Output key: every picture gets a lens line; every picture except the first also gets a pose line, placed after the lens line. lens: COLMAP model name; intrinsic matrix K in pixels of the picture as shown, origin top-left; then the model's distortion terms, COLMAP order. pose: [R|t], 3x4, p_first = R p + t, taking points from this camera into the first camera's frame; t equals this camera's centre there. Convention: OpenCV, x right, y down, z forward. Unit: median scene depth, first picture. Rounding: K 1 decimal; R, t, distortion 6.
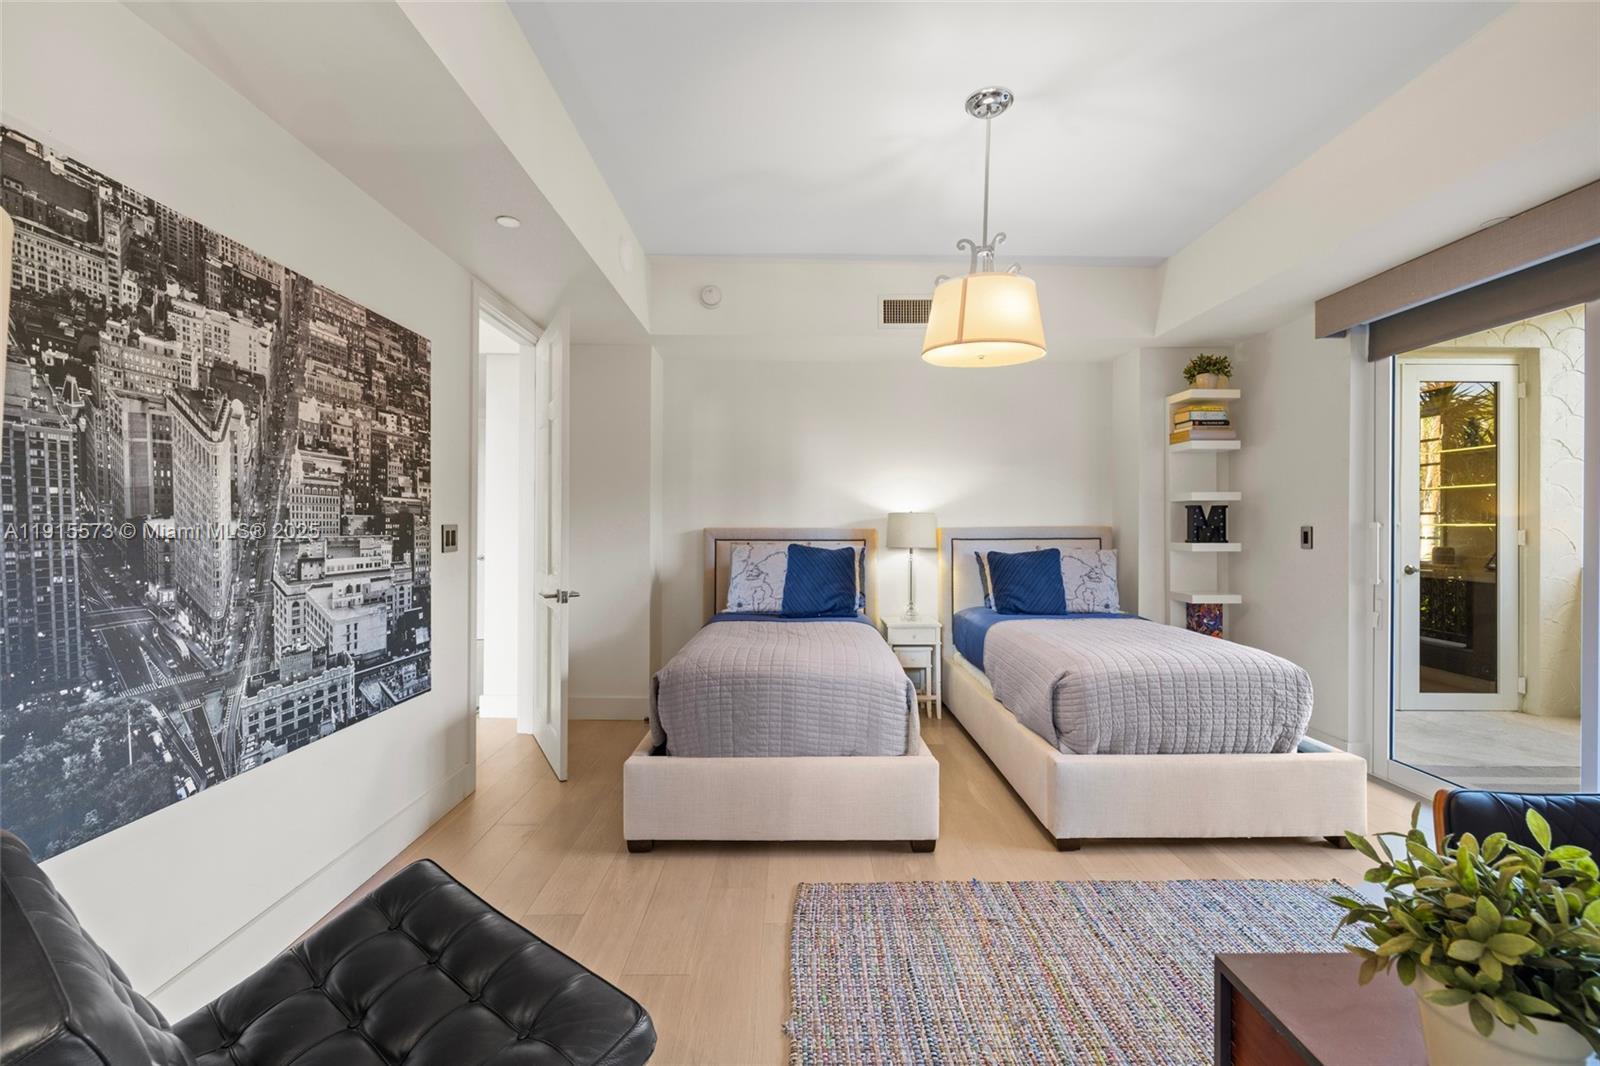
lens RADIAL K [[661.1, 0, 803.1], [0, 661.1, 527.9], [0, 0, 1]] dist [-0.001246, -0.000429]
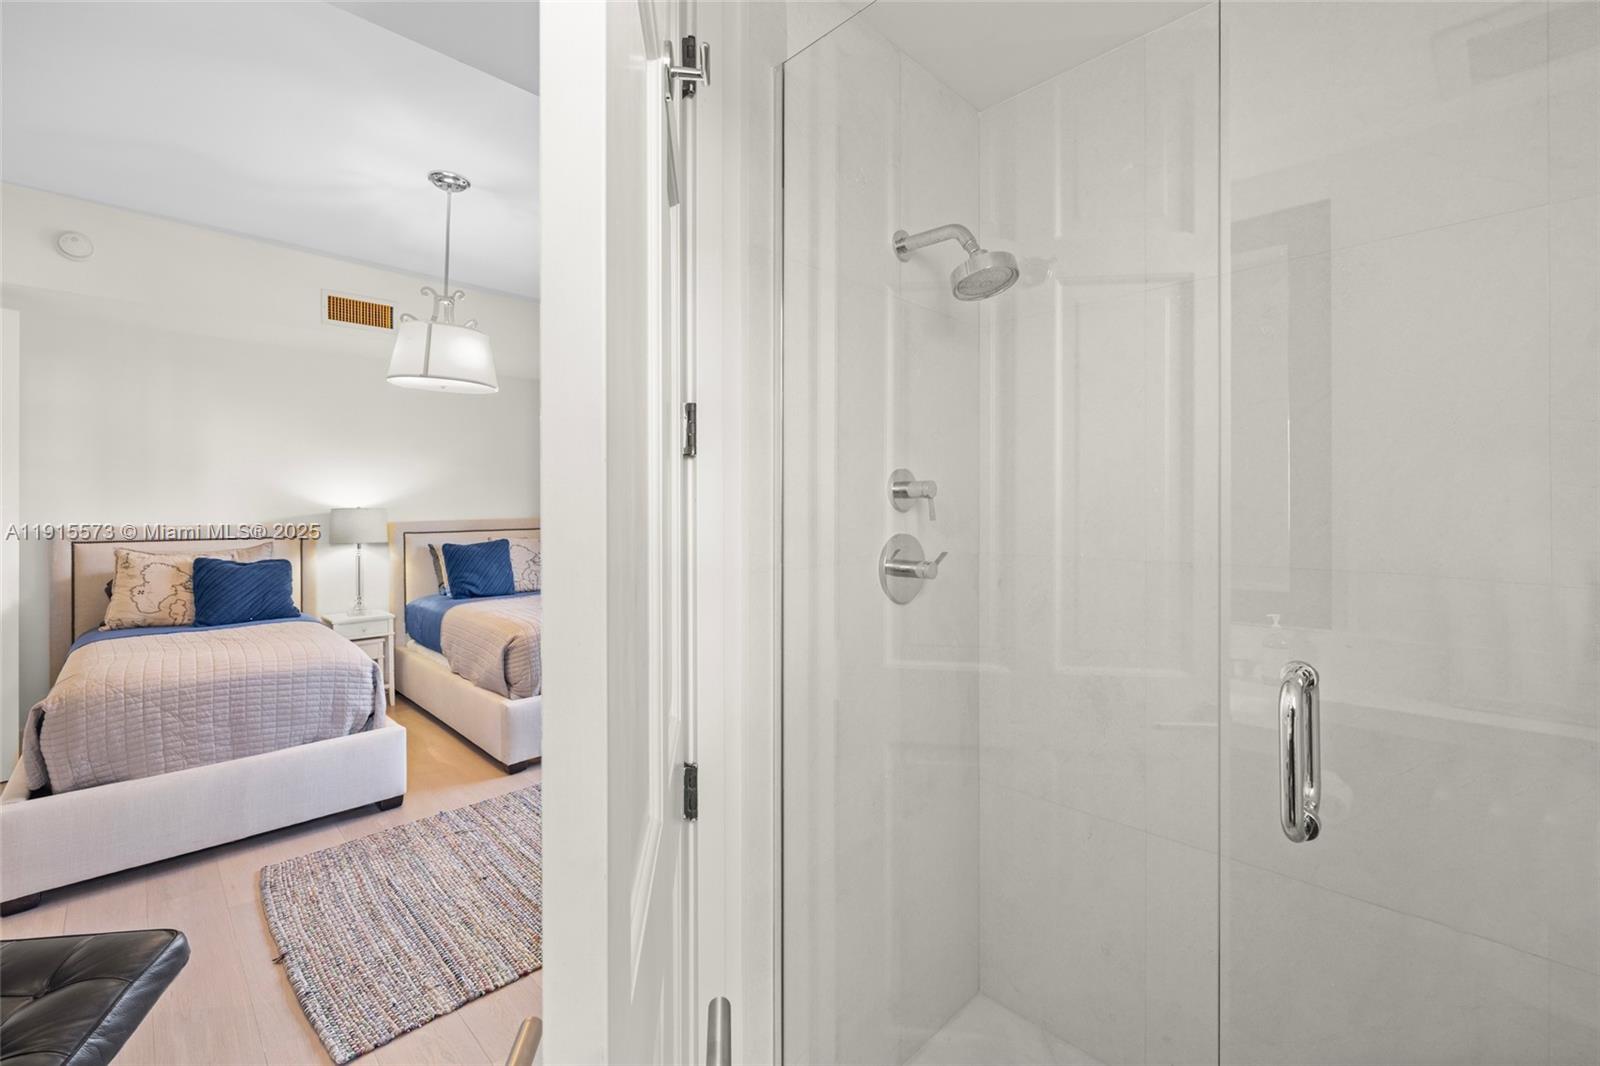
lens RADIAL K [[661.1, 0, 796.9], [0, 661.1, 507.3], [0, 0, 1]] dist [-0.001246, -0.000429]
pose [[0.709238, -0.001922, 0.704967, -0.123018], [0.006092, 0.999976, -0.003403, -0.028081], [-0.704943, 0.006708, 0.709232, -0.311462]]
